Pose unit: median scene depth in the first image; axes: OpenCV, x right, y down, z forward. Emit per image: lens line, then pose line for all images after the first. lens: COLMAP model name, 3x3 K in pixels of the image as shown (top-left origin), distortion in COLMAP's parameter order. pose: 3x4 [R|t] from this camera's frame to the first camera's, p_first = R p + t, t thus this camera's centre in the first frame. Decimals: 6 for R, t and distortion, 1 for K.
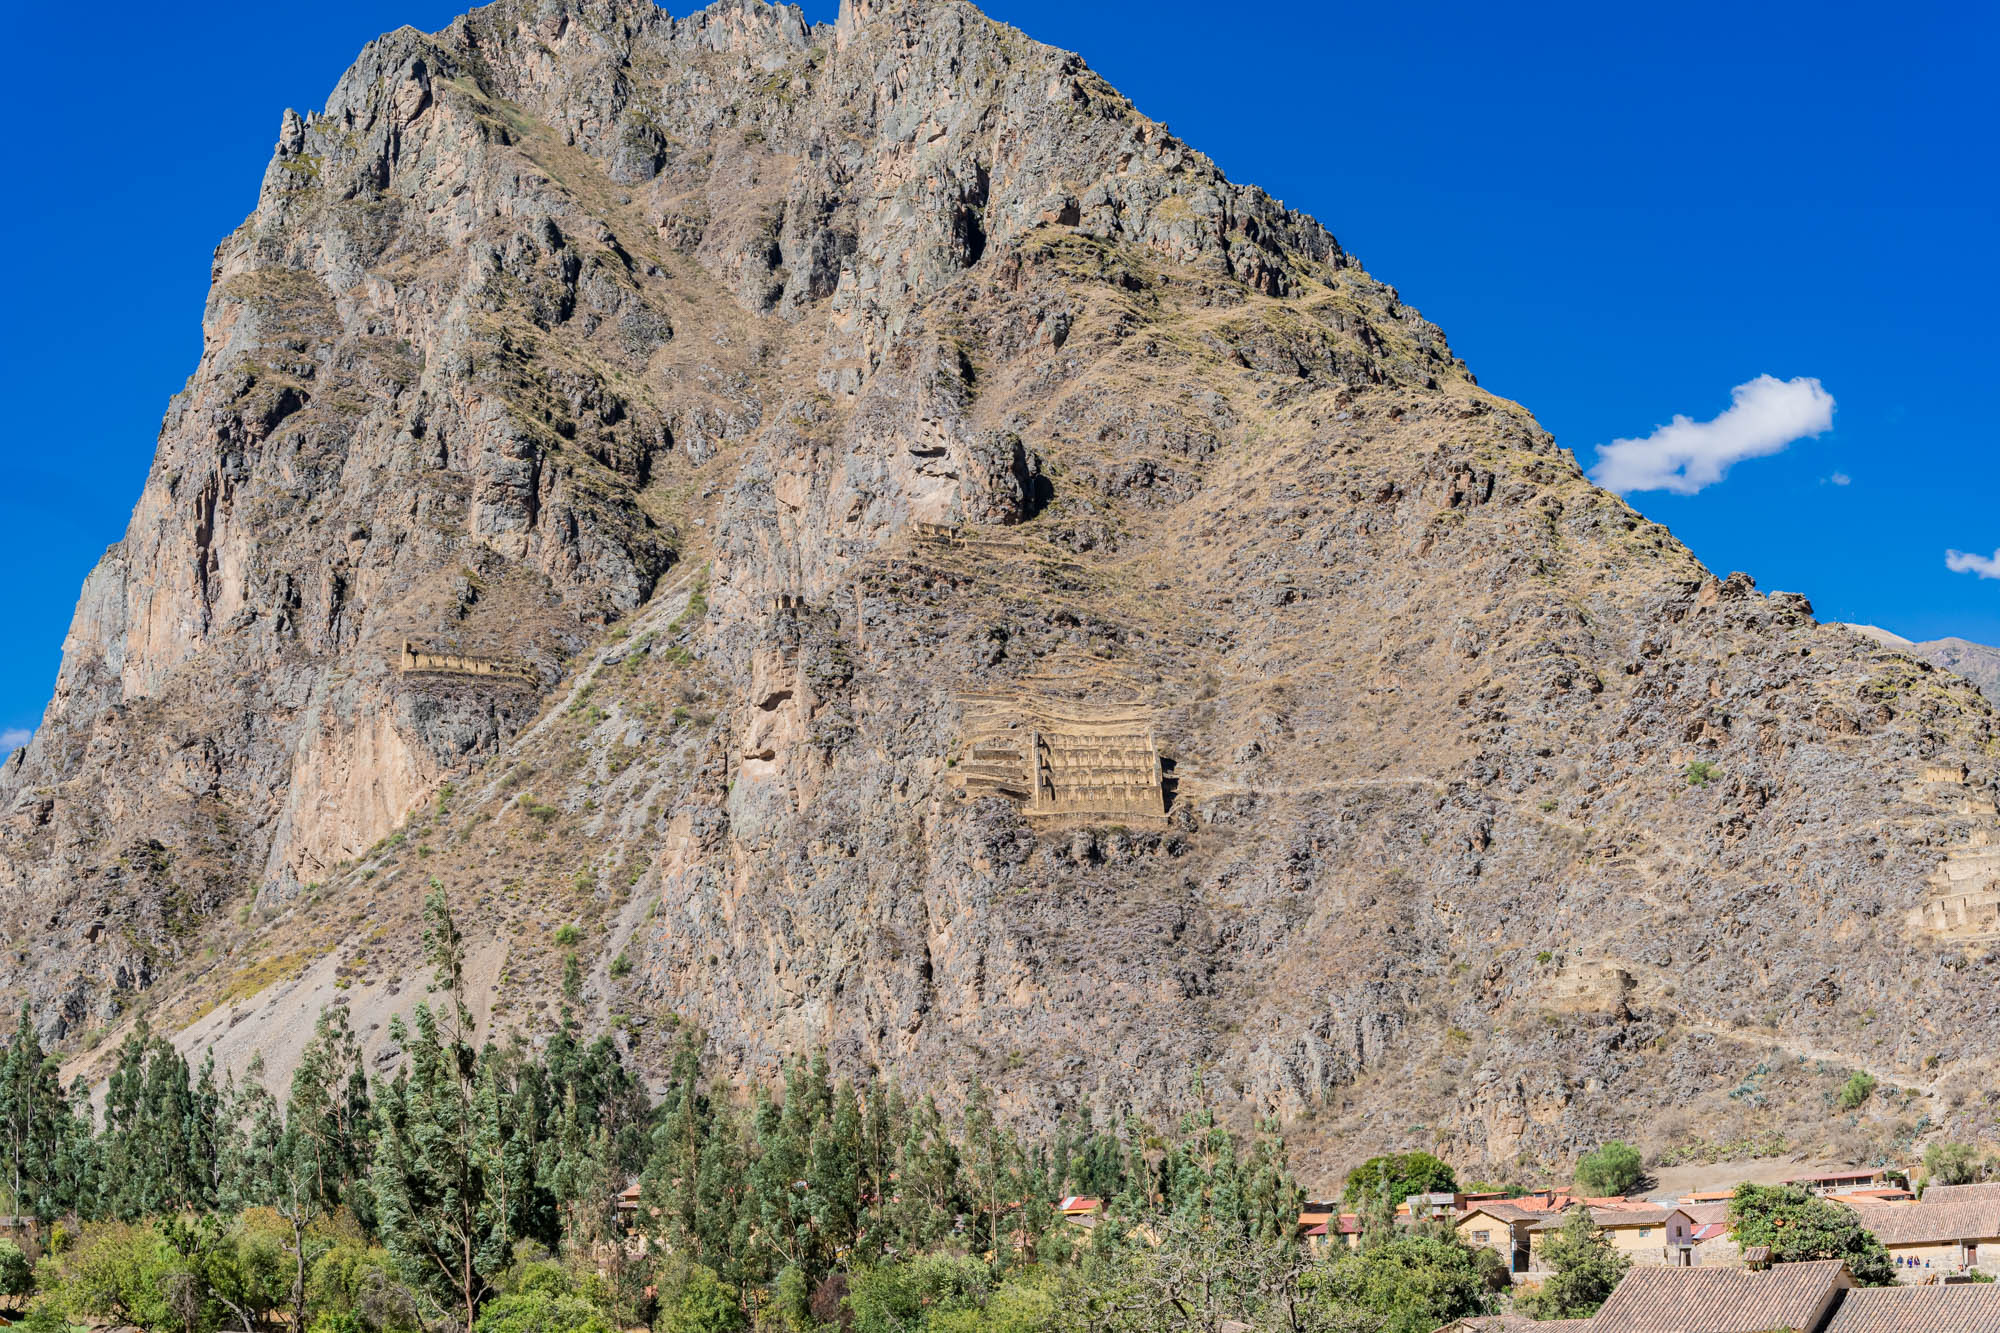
lens RADIAL K [[2889.0, 0, 992.3], [0, 2889.0, 684.1], [0, 0, 1]] dist [-0.186939, 0.000000]
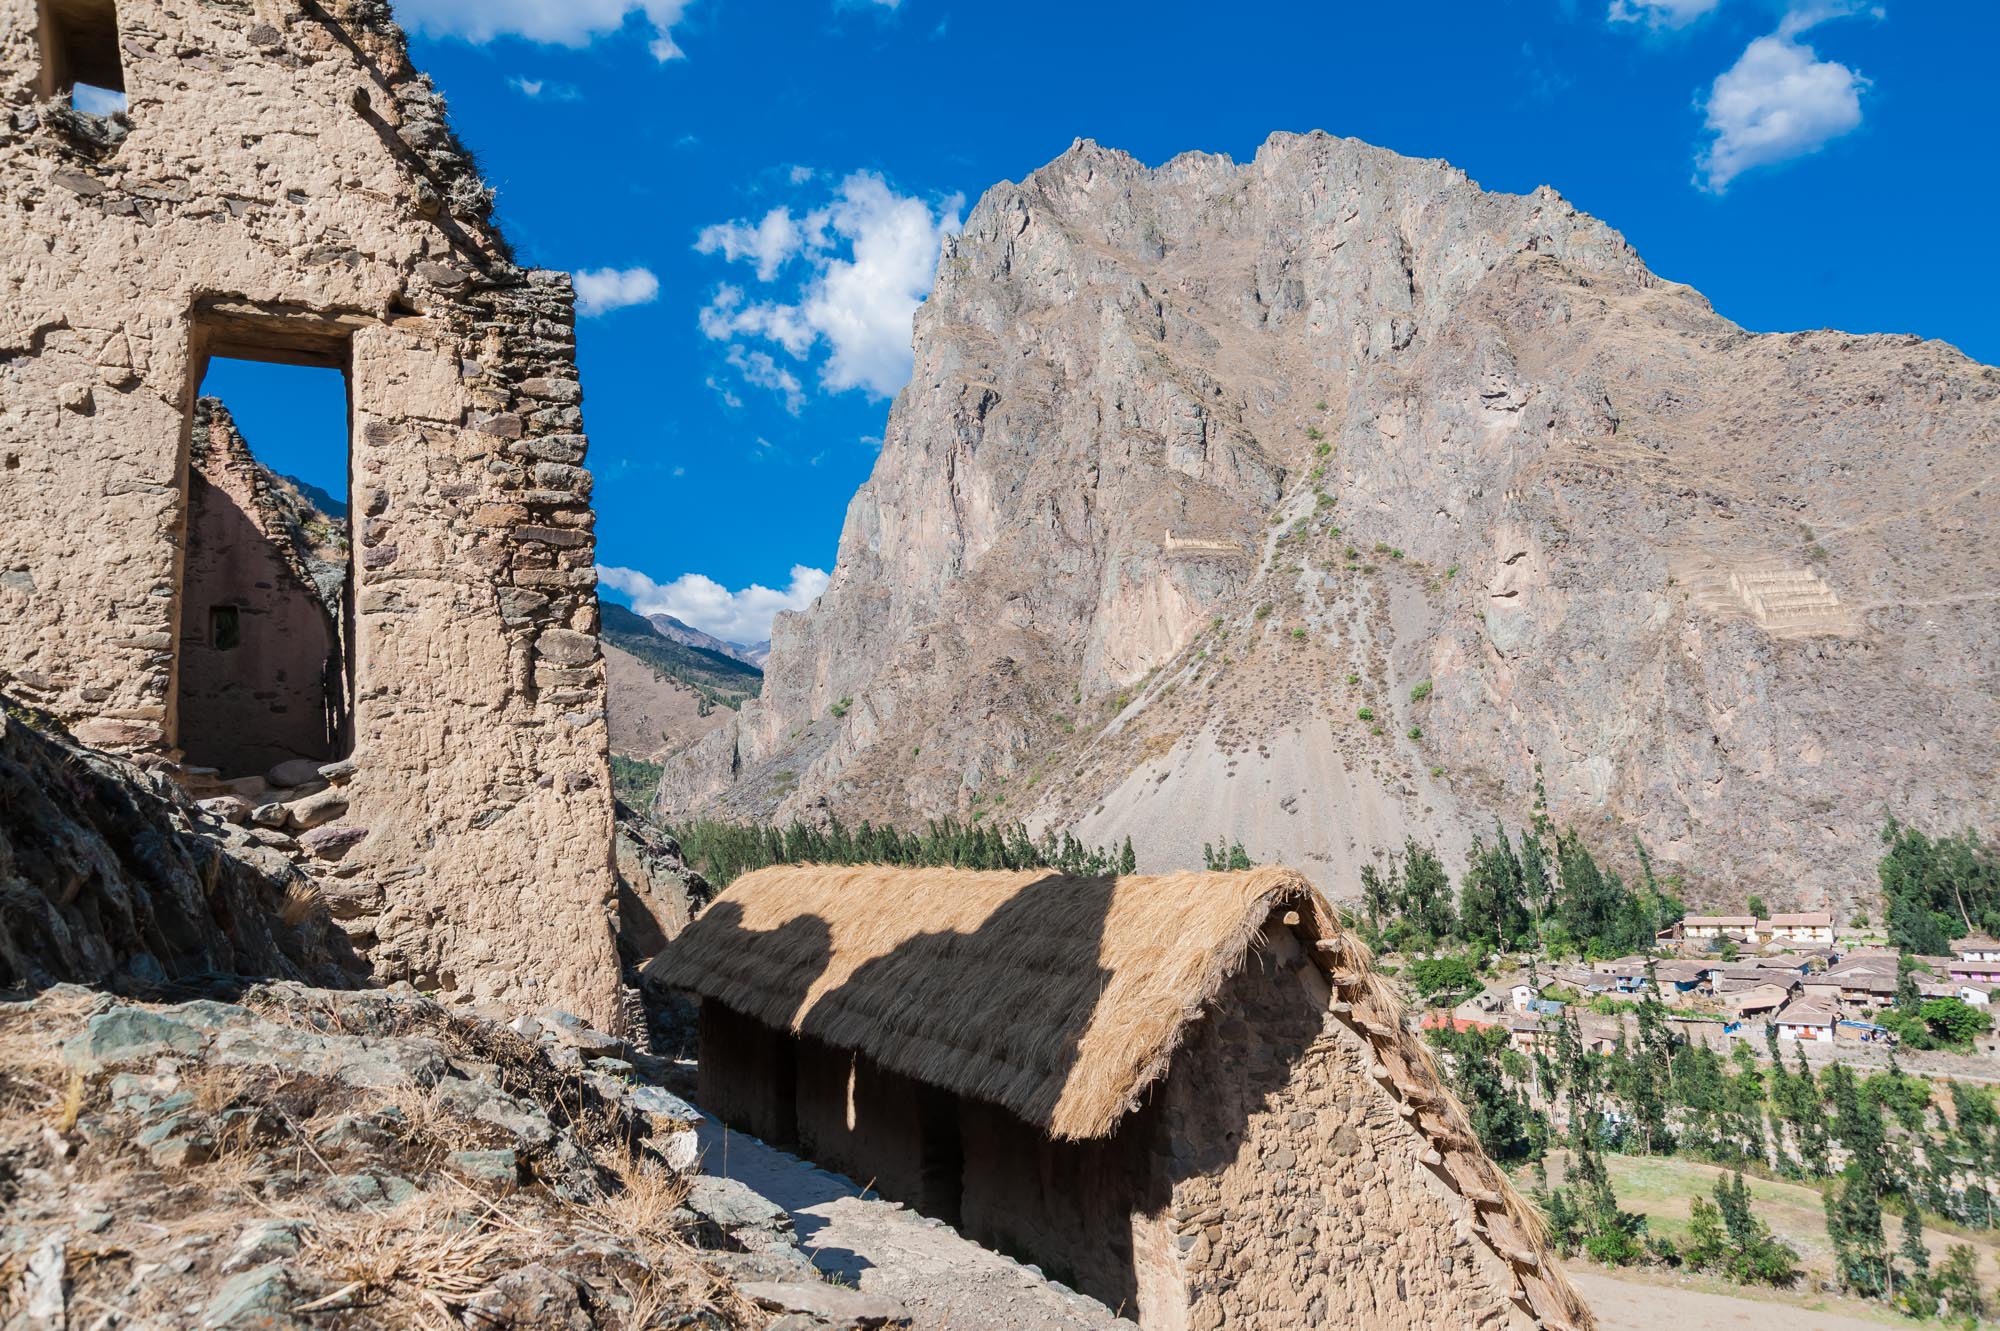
lens RADIAL K [[1295.5, 0, 1018.7], [0, 1295.5, 672.0], [0, 0, 1]] dist [0.040602, -0.004198]
pose [[0.996844, -0.047716, -0.063450, -0.253439], [0.054337, 0.992764, 0.107087, -0.019587], [0.057881, -0.110197, 0.992223, 0.243401]]
